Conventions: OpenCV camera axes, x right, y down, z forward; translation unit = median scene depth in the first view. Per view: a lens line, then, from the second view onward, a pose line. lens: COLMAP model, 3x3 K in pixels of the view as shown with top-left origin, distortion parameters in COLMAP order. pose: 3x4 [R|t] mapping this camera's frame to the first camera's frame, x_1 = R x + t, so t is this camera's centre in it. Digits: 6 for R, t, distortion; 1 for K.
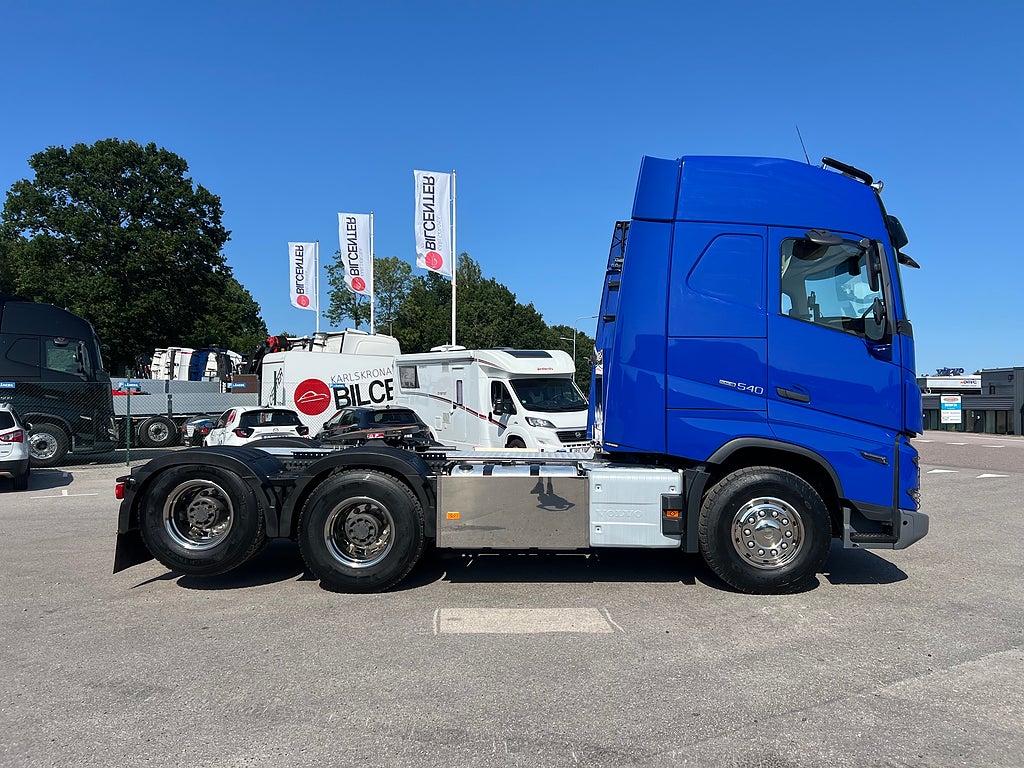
lens RADIAL K [[770.8, 0, 524.1], [0, 770.8, 388.1], [0, 0, 1]] dist [0.061093, -0.070926]
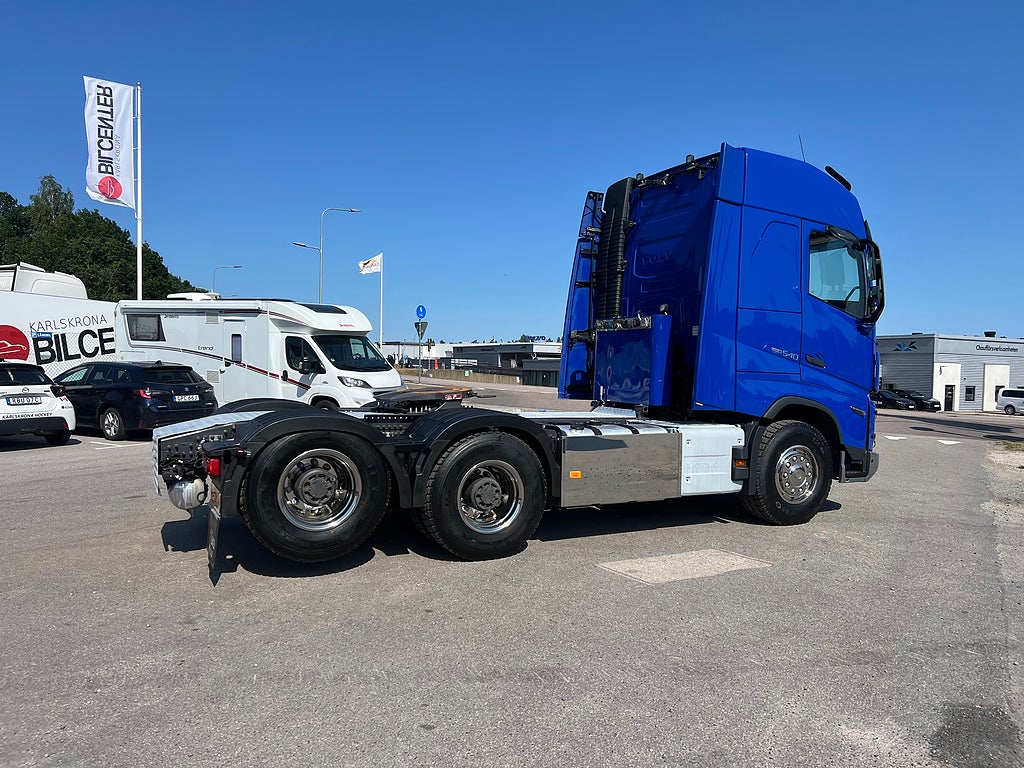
lens RADIAL K [[770.8, 0, 522.2], [0, 770.8, 388.5], [0, 0, 1]] dist [0.061093, -0.070926]
pose [[0.873793, -0.000439, 0.486298, -0.250798], [-0.025343, 0.998600, 0.046439, 0.002649], [-0.485638, -0.052902, 0.872558, 0.060837]]
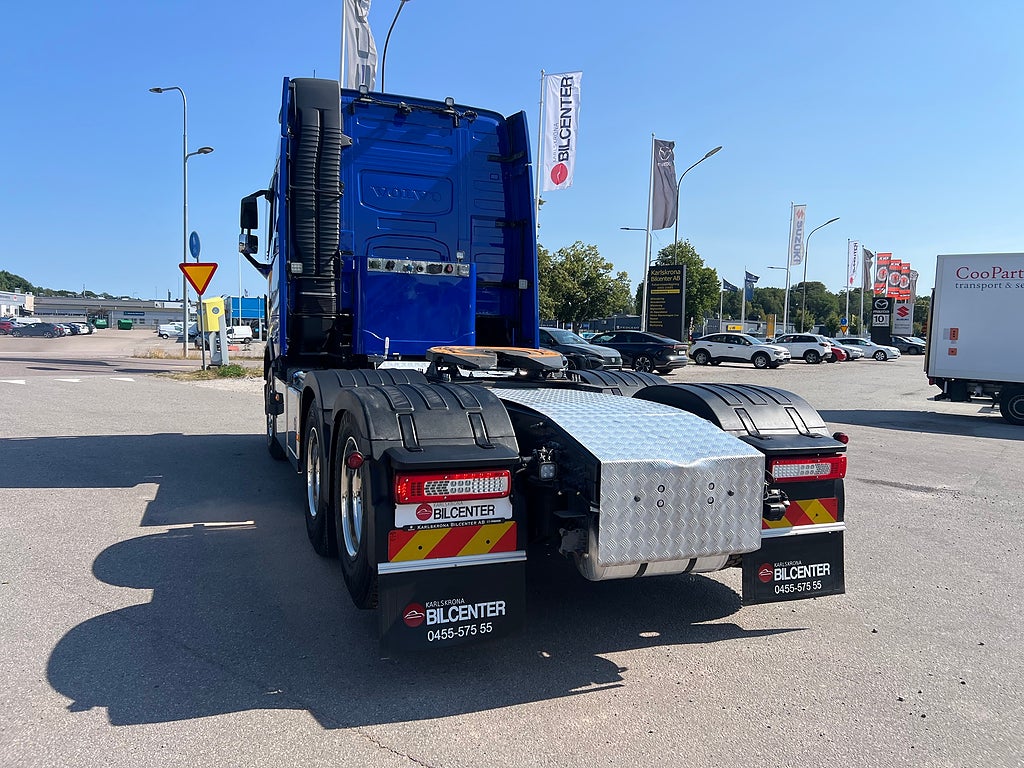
lens RADIAL K [[770.8, 0, 521.4], [0, 770.8, 376.0], [0, 0, 1]] dist [0.061093, -0.070926]
pose [[-0.406436, -0.076384, 0.910481, -0.383893], [-0.046600, 0.996935, 0.062835, 0.014375], [-0.912490, -0.016889, -0.408750, 0.587158]]
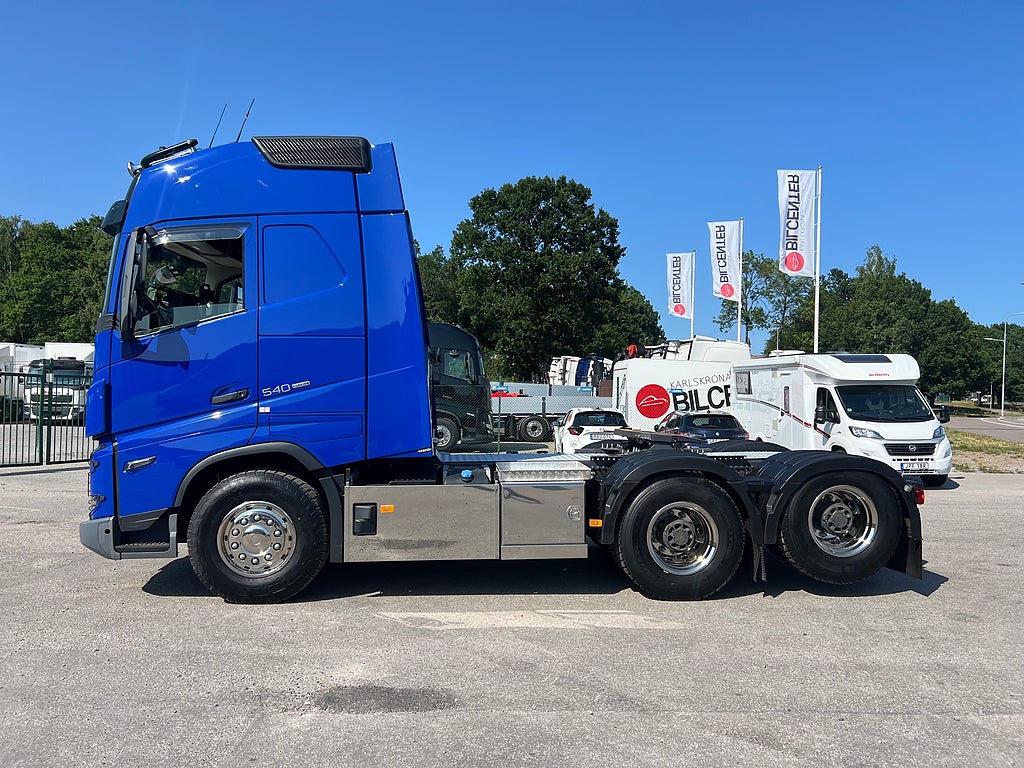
lens RADIAL K [[770.8, 0, 514.6], [0, 770.8, 393.8], [0, 0, 1]] dist [0.061093, -0.070926]
pose [[0.865872, 0.013053, -0.500095, 0.117400], [-0.013551, 0.999905, 0.002635, 0.001181], [0.500081, 0.004496, 0.865967, -0.020257]]
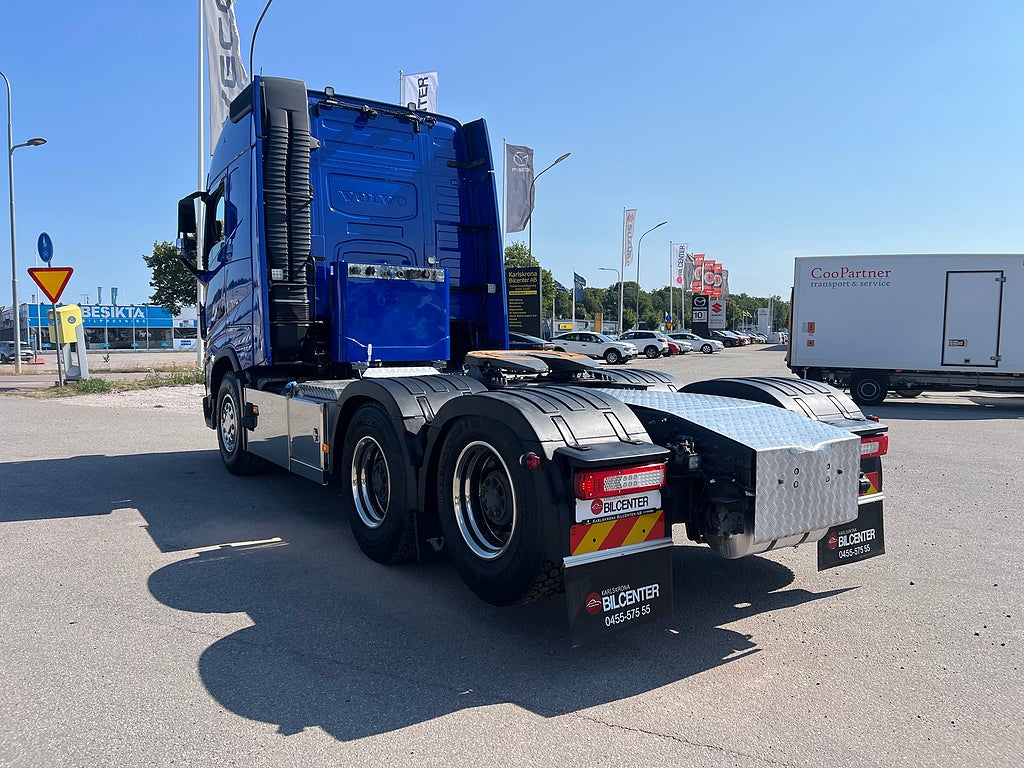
lens RADIAL K [[770.8, 0, 521.6], [0, 770.8, 381.6], [0, 0, 1]] dist [0.061093, -0.070926]
pose [[-0.598141, -0.062275, 0.798967, -0.351001], [-0.022356, 0.997885, 0.061043, 0.016202], [-0.801079, 0.018651, -0.598268, 0.668357]]
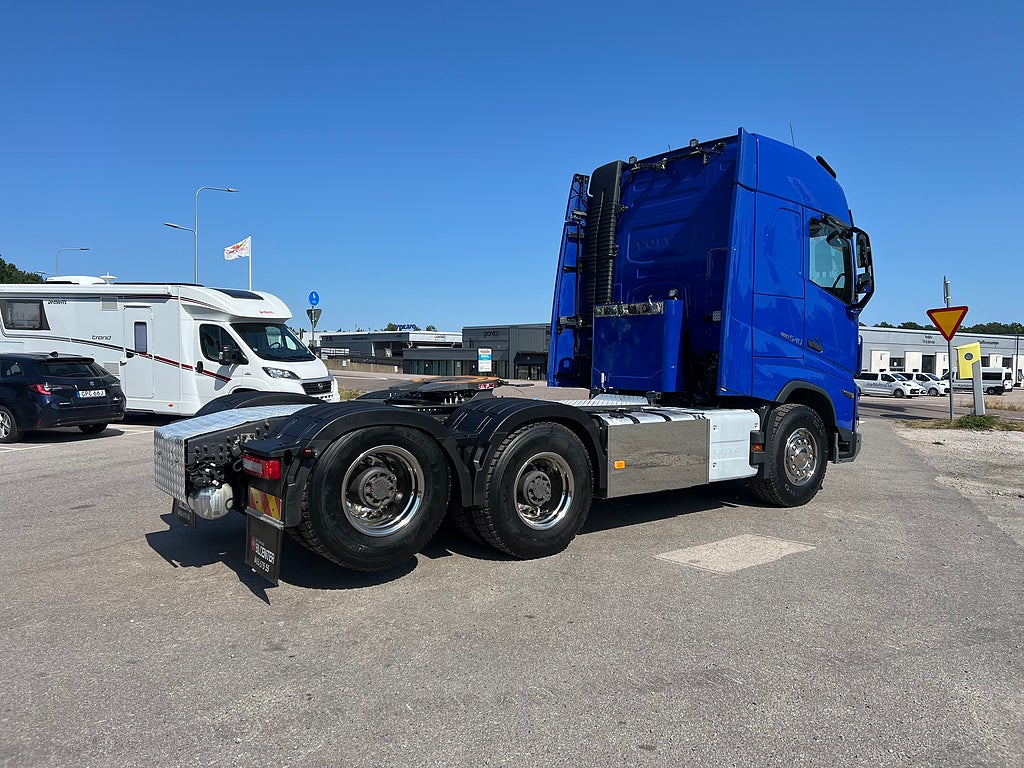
lens RADIAL K [[770.8, 0, 522.1], [0, 770.8, 385.5], [0, 0, 1]] dist [0.061093, -0.070926]
pose [[0.775859, -0.019185, 0.630614, -0.312496], [-0.018689, 0.998400, 0.053367, 0.005799], [-0.630629, -0.053191, 0.774259, 0.126216]]
